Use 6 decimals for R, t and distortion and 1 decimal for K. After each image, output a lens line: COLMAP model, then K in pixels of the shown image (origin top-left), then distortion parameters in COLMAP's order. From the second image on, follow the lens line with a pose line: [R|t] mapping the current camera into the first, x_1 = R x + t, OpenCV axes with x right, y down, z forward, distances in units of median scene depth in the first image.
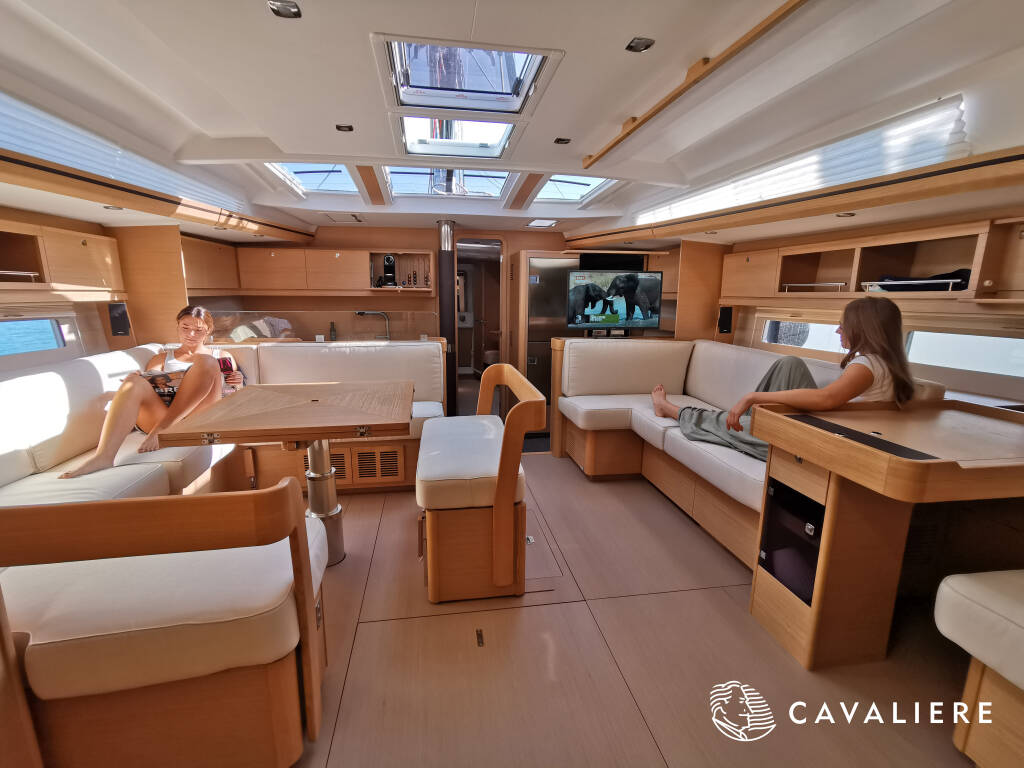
lens RADIAL K [[477.8, 0, 512.1], [0, 477.8, 385.5], [0, 0, 1]] dist [0.001498, 0.003566]
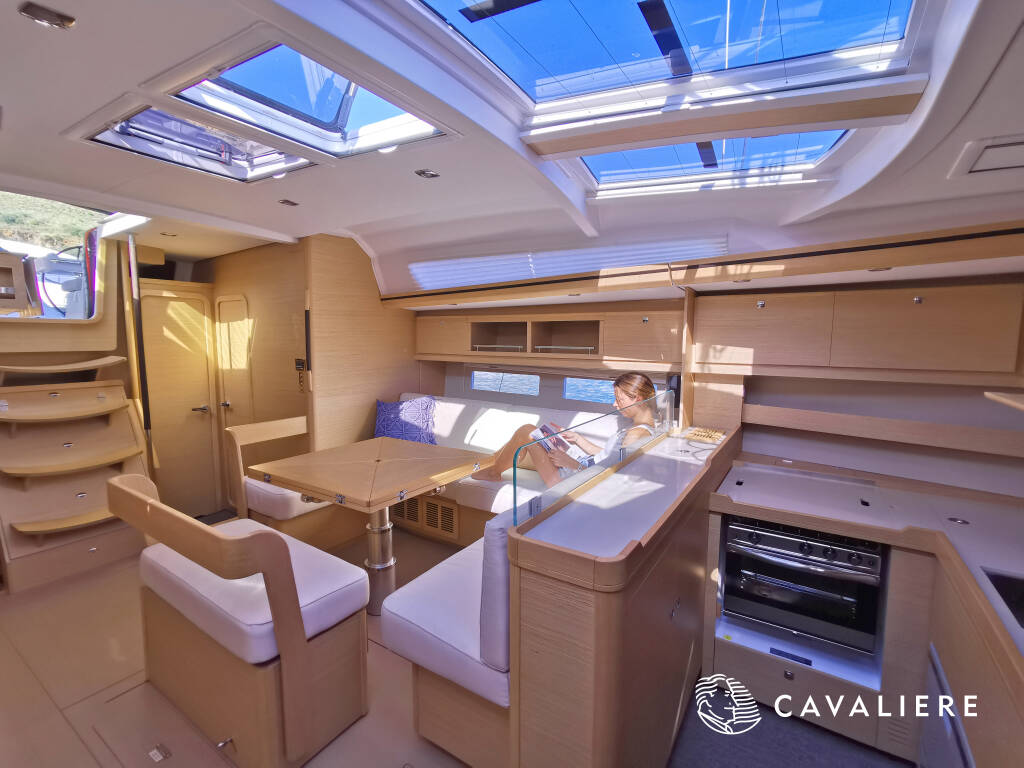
lens RADIAL K [[477.8, 0, 519.2], [0, 477.8, 386.1], [0, 0, 1]] dist [0.001498, 0.003566]
pose [[-0.673164, 0.075471, -0.735632, 0.148605], [-0.151197, 0.959717, 0.236818, -0.377896], [0.723872, 0.270643, -0.634636, 1.572509]]
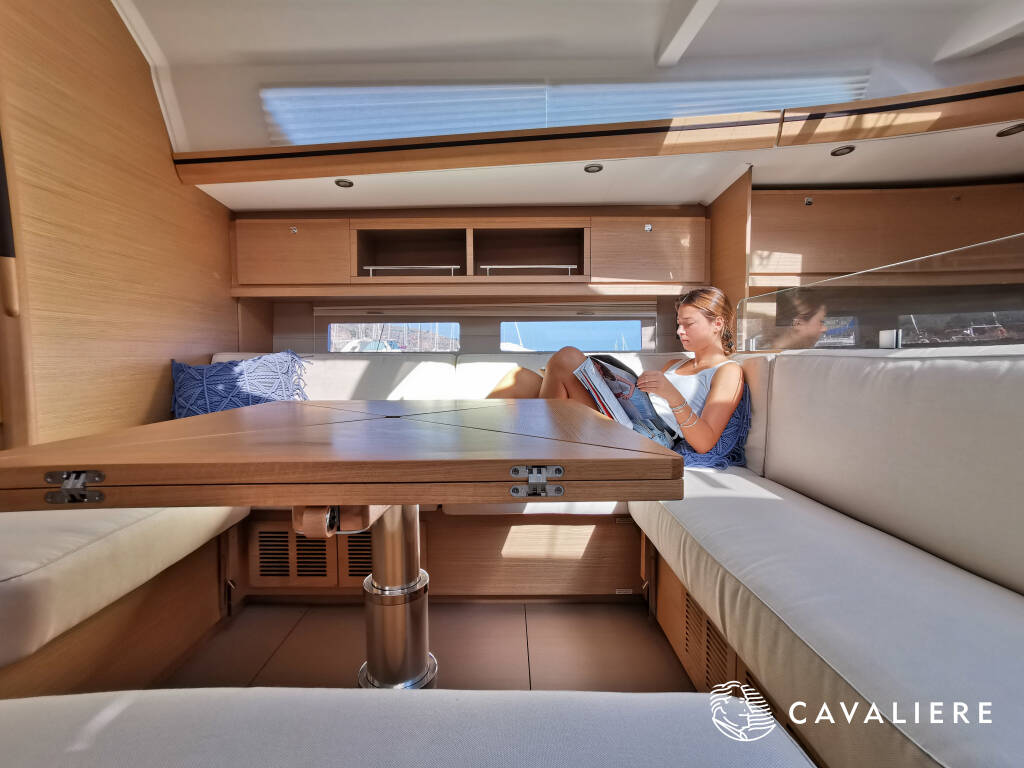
lens RADIAL K [[477.8, 0, 513.6], [0, 477.8, 381.3], [0, 0, 1]] dist [0.001498, 0.003566]
pose [[-0.156182, 0.051245, -0.986398, 0.009853], [-0.188987, 0.978652, 0.080766, -0.051412], [0.969480, 0.199031, -0.143163, 0.961250]]
